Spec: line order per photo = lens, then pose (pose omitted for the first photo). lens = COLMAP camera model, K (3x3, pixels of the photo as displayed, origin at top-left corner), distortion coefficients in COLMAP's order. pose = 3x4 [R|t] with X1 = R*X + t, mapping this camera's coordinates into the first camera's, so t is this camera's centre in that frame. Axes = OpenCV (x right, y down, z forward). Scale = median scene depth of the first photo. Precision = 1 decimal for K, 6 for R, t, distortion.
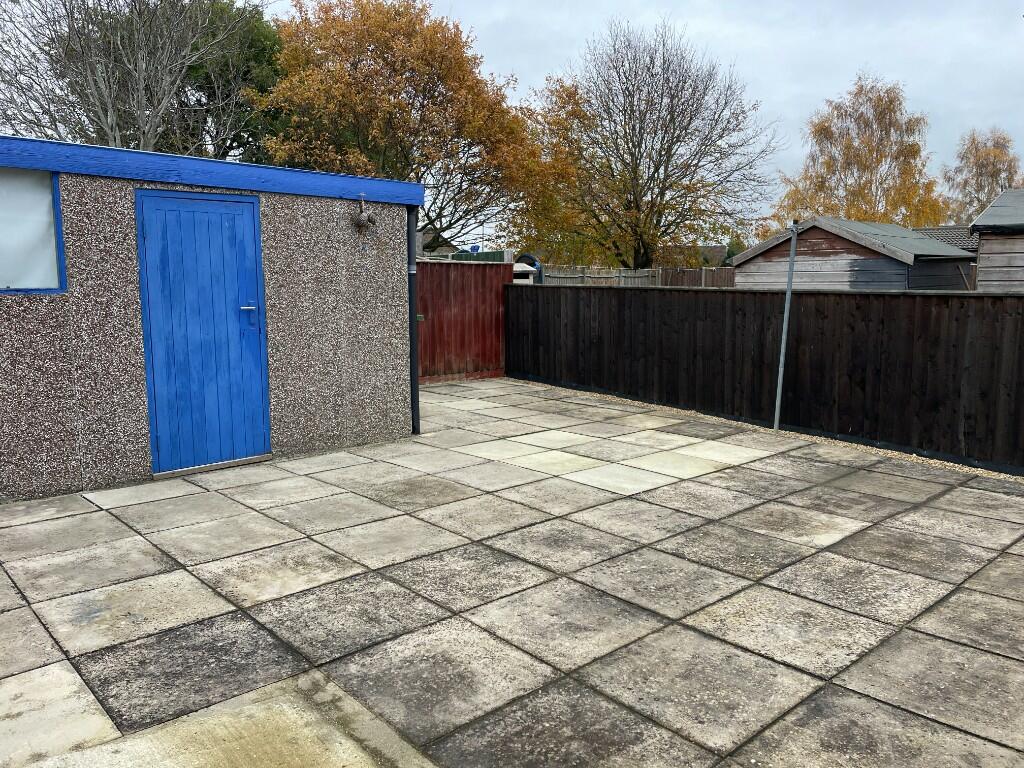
lens RADIAL K [[768.0, 0, 513.5], [0, 768.0, 376.6], [0, 0, 1]] dist [0.087627, -0.102334]
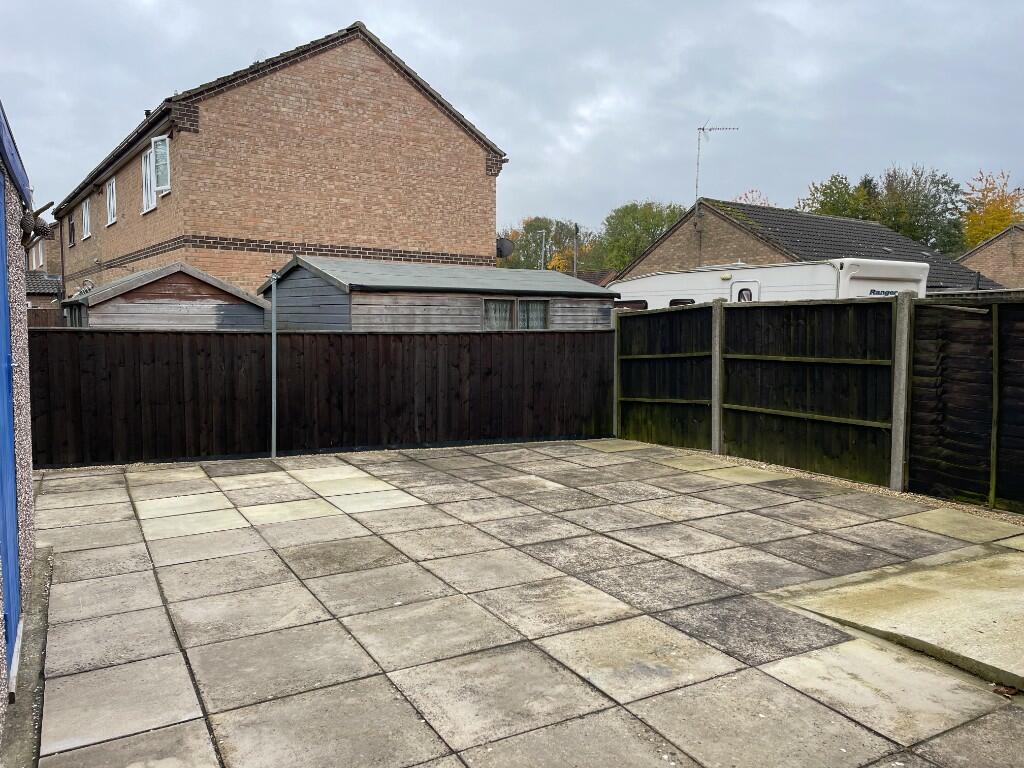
lens RADIAL K [[768.0, 0, 511.7], [0, 768.0, 377.7], [0, 0, 1]] dist [0.087627, -0.102334]
pose [[0.231052, -0.065624, 0.970726, -1.082791], [0.119302, 0.992105, 0.038673, -0.075537], [-0.965599, 0.106874, 0.237057, 0.666308]]
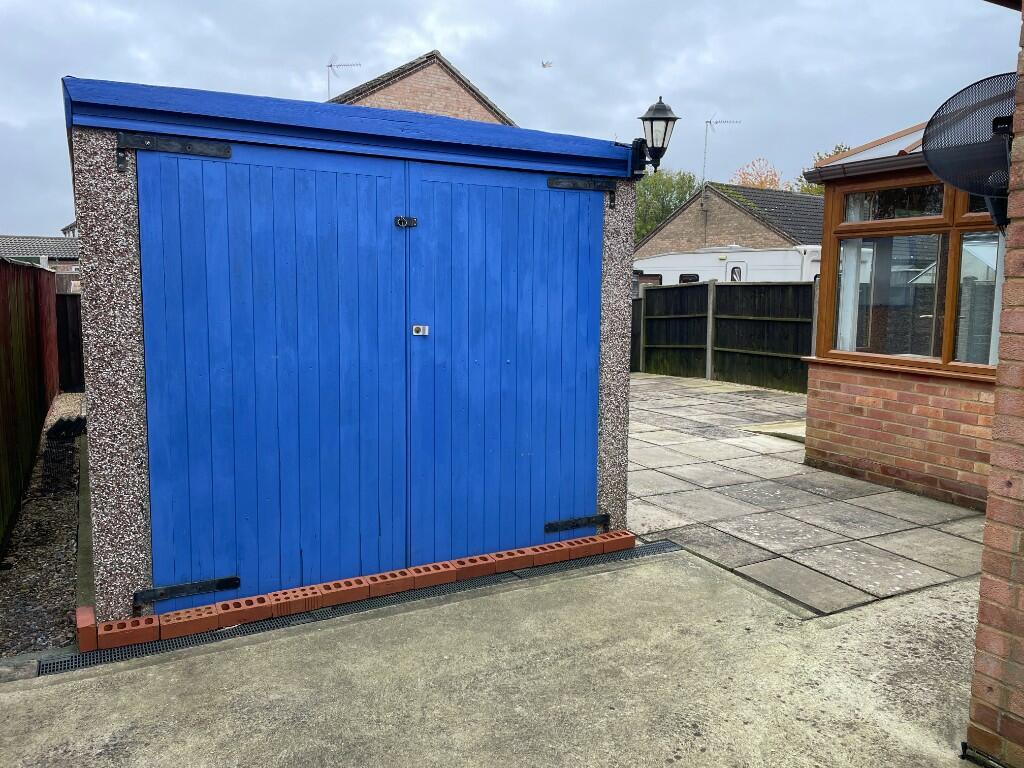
lens RADIAL K [[768.0, 0, 512.0], [0, 768.0, 376.4], [0, 0, 1]] dist [0.087627, -0.102334]
pose [[0.238459, -0.109030, 0.965013, -2.116403], [0.113786, 0.989970, 0.083733, -0.099662], [-0.964464, 0.089838, 0.248474, 0.643311]]
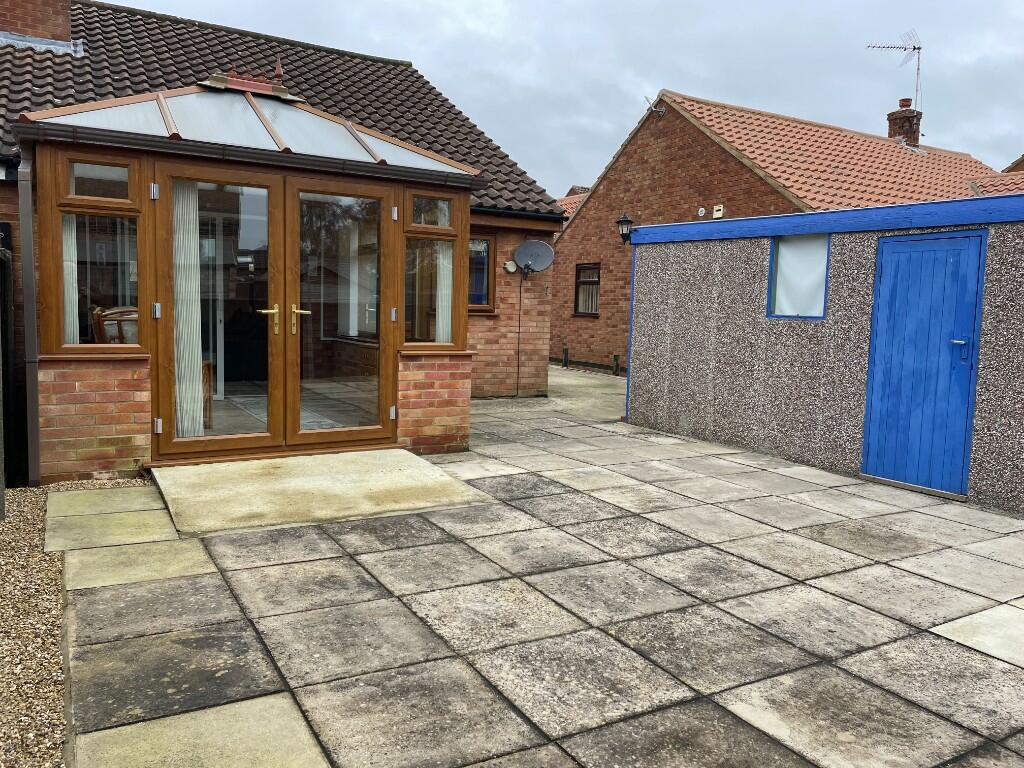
lens RADIAL K [[768.0, 0, 512.1], [0, 768.0, 368.7], [0, 0, 1]] dist [0.087627, -0.102334]
pose [[-0.205794, 0.075857, -0.975651, 0.996309], [-0.155769, 0.981740, 0.109187, -0.099230], [0.966118, 0.174446, -0.190220, 0.849600]]
